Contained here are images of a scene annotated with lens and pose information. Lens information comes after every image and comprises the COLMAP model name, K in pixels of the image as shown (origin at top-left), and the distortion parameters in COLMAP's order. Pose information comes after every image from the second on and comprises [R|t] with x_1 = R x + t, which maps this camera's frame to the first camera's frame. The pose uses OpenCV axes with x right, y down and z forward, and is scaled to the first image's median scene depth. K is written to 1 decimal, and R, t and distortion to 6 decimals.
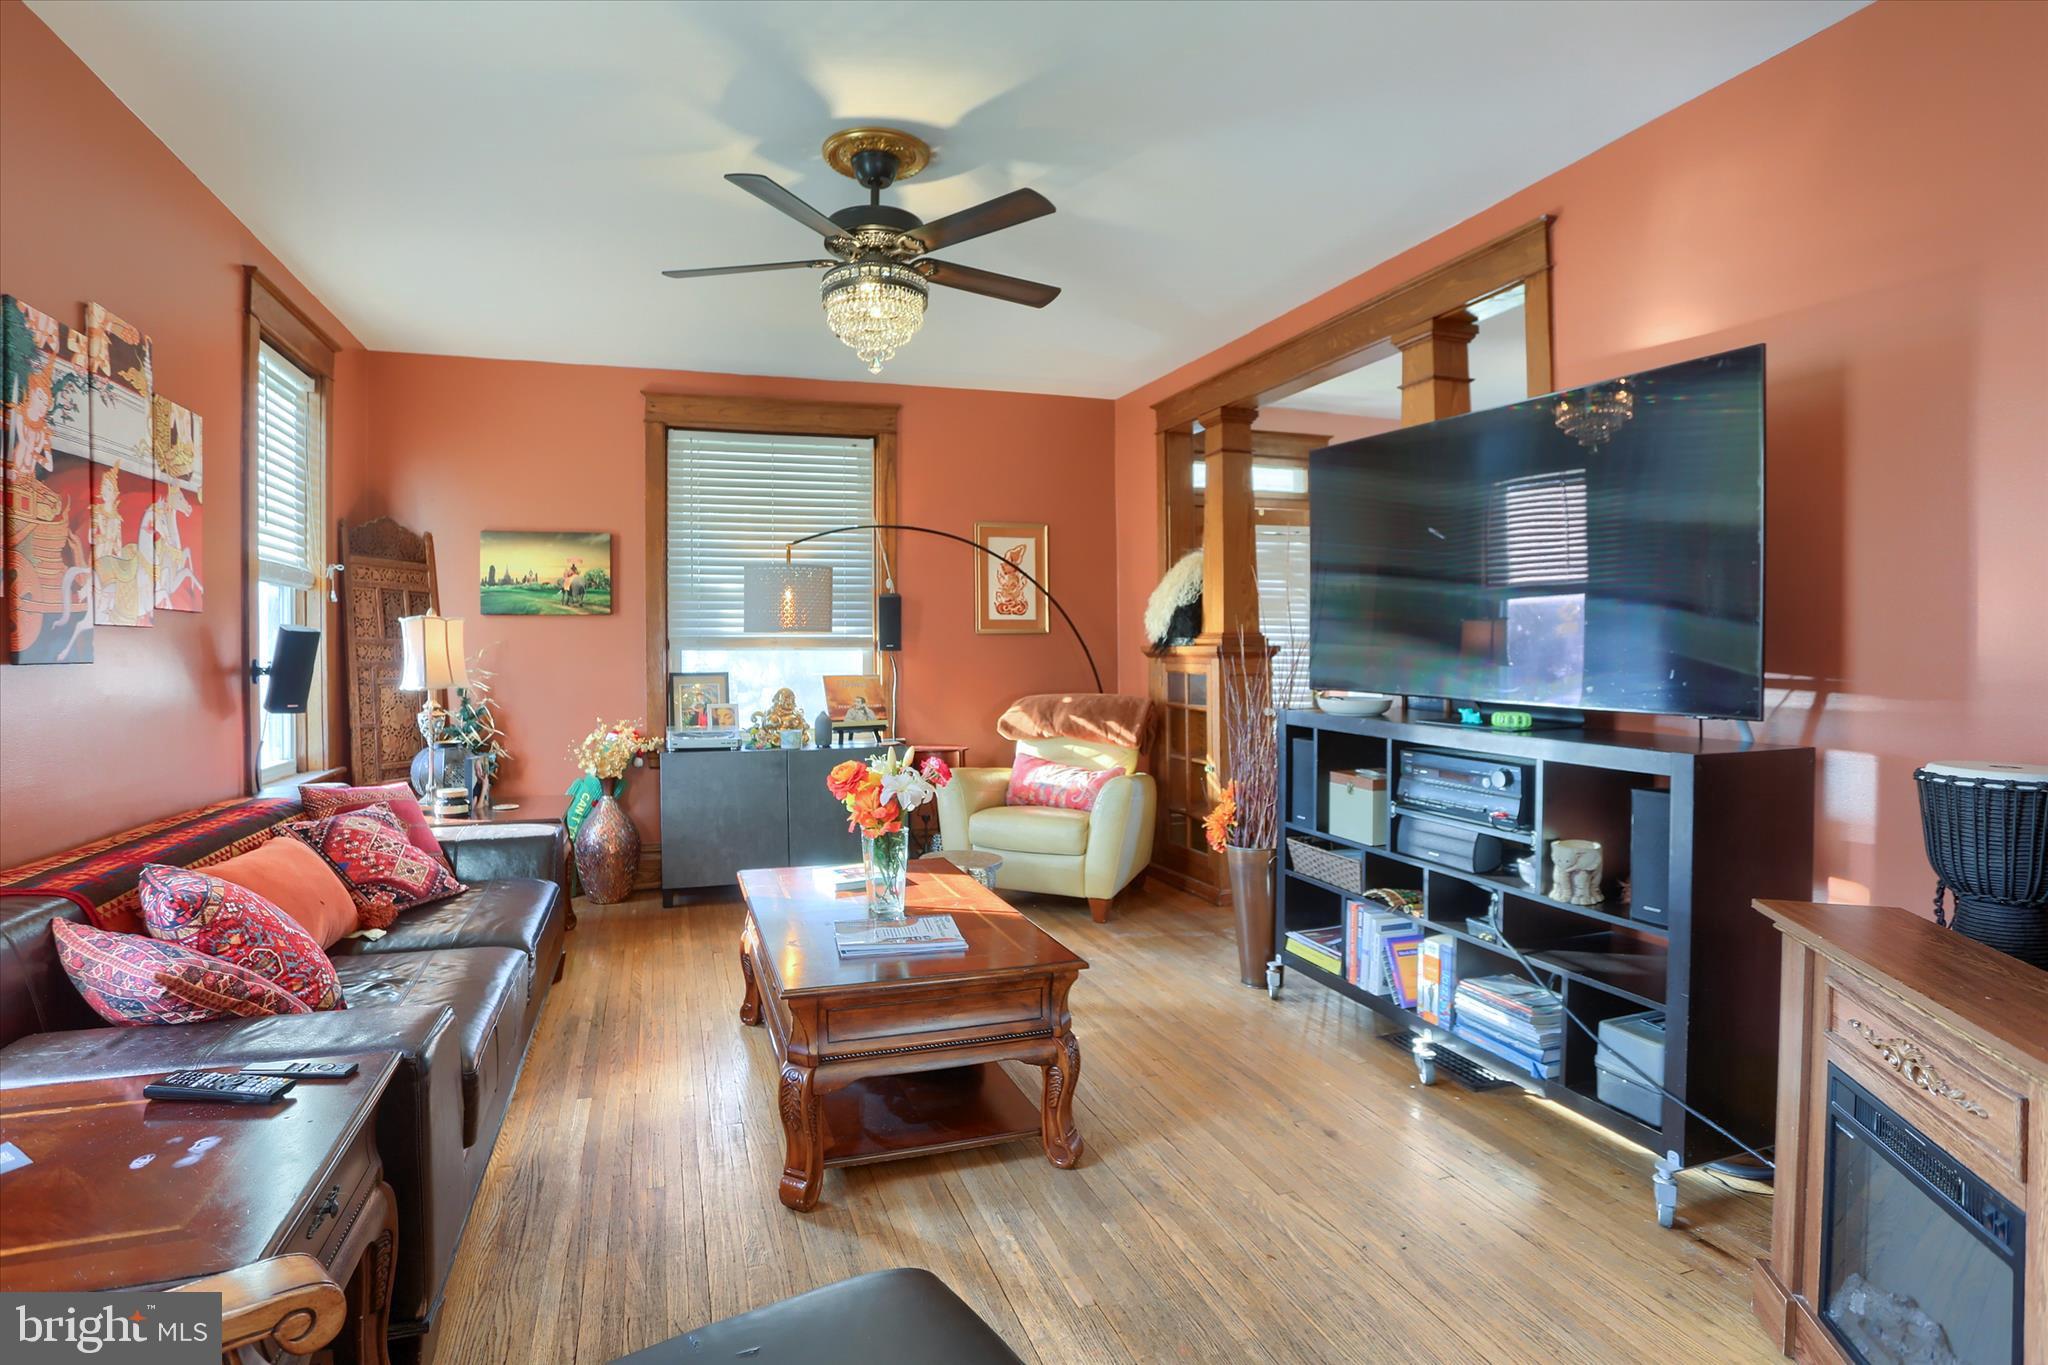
lens RADIAL K [[1045.2, 0, 997.3], [0, 1045.2, 657.9], [0, 0, 1]] dist [-0.048871, 0.021215]
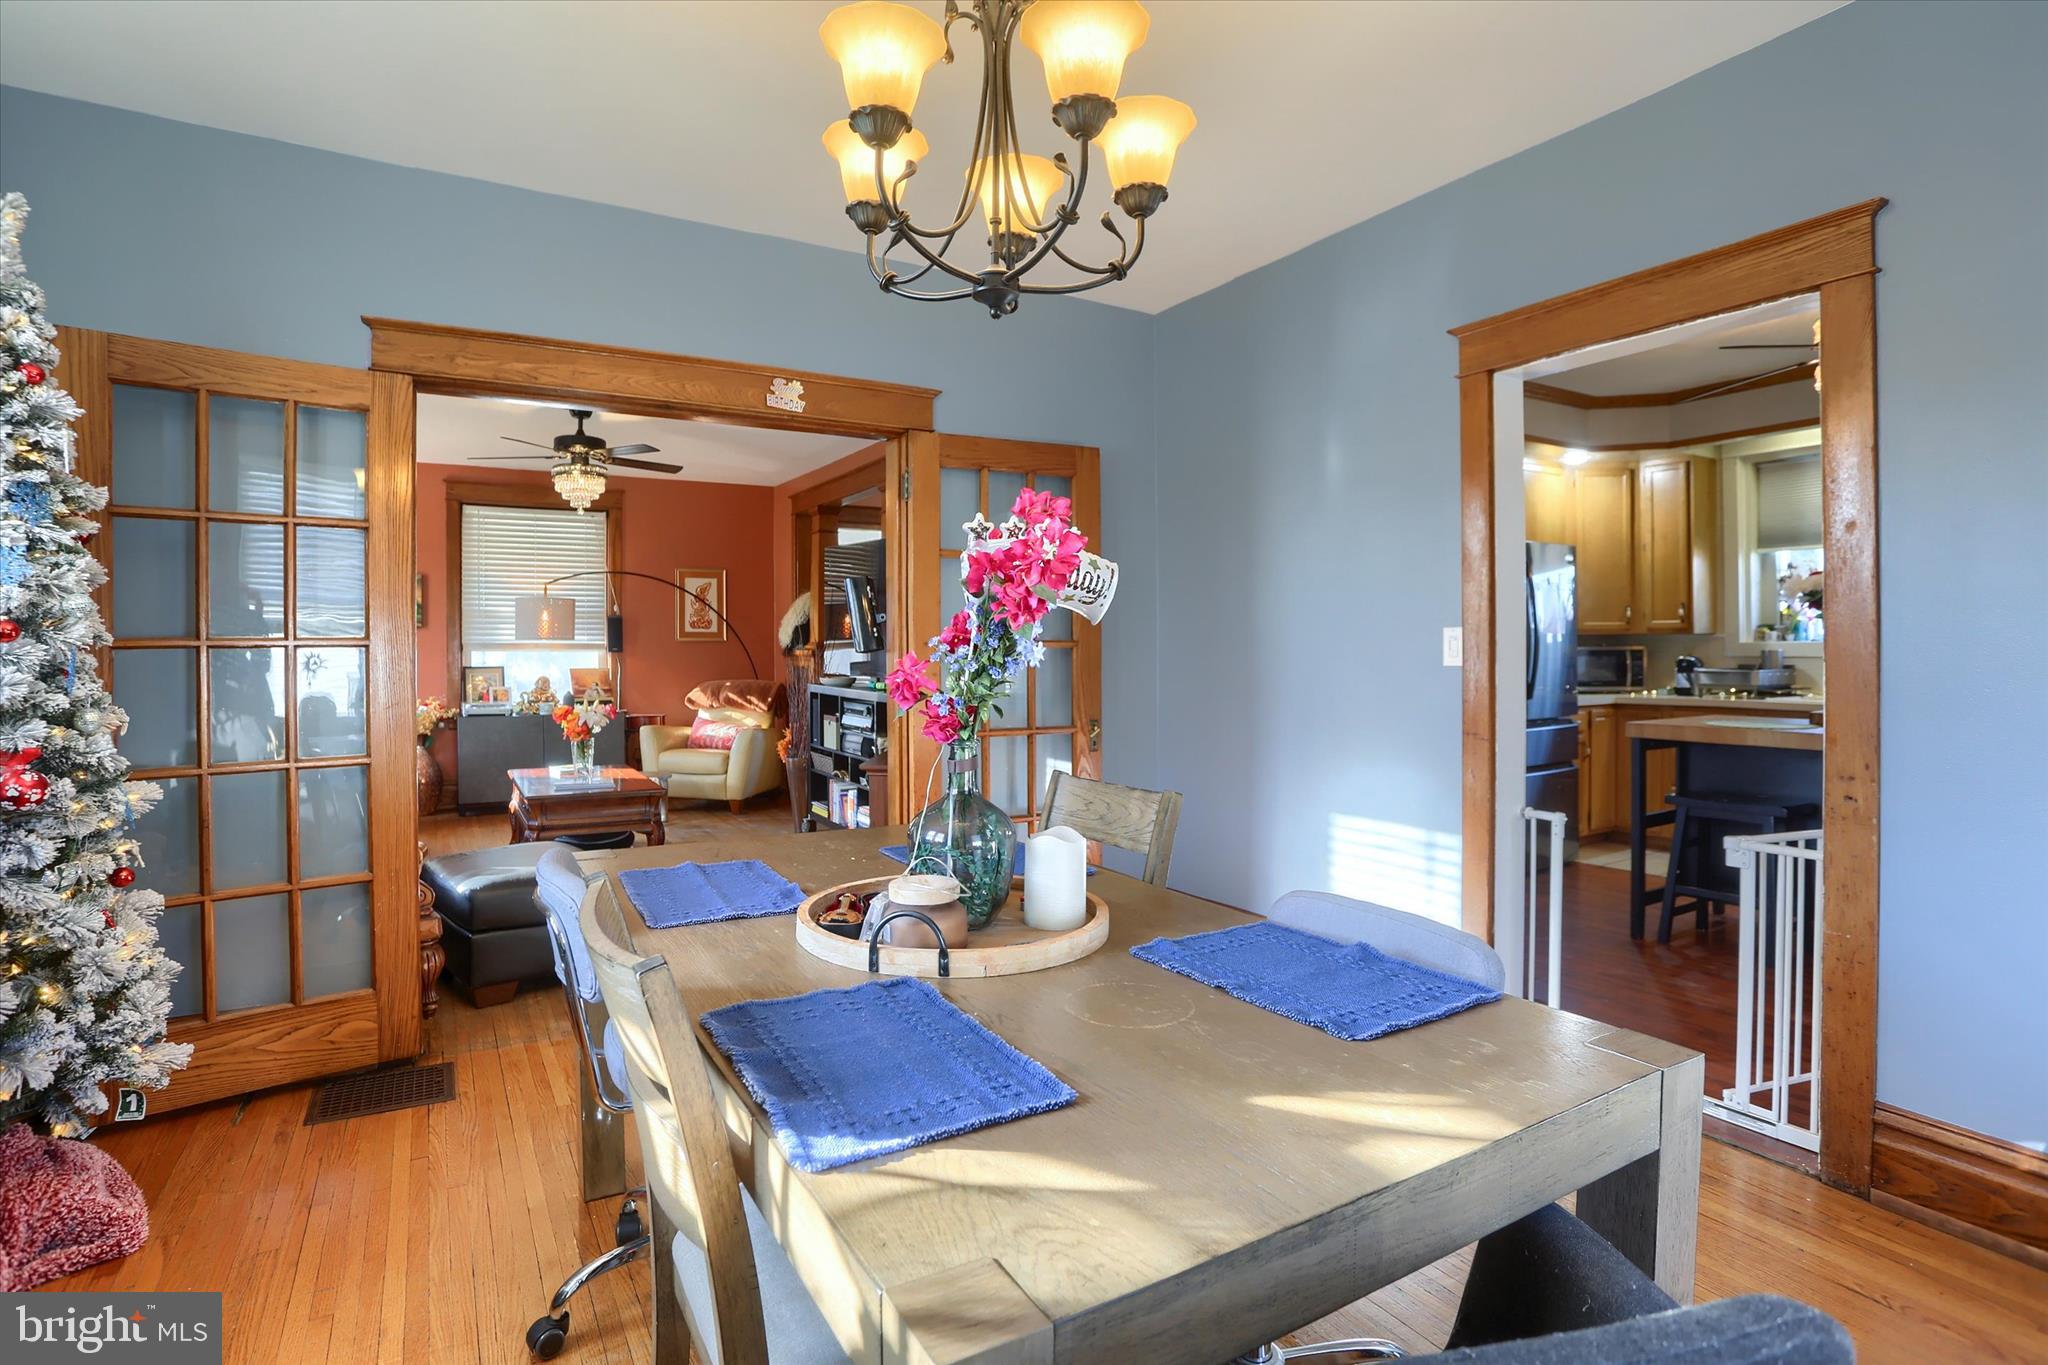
lens RADIAL K [[1045.2, 0, 997.3], [0, 1045.2, 657.9], [0, 0, 1]] dist [-0.048871, 0.021215]
pose [[0.982916, 0.002838, 0.184033, 0.175674], [-0.002930, 0.999996, 0.000225, -0.000617], [-0.184032, -0.000760, 0.982920, -0.632604]]
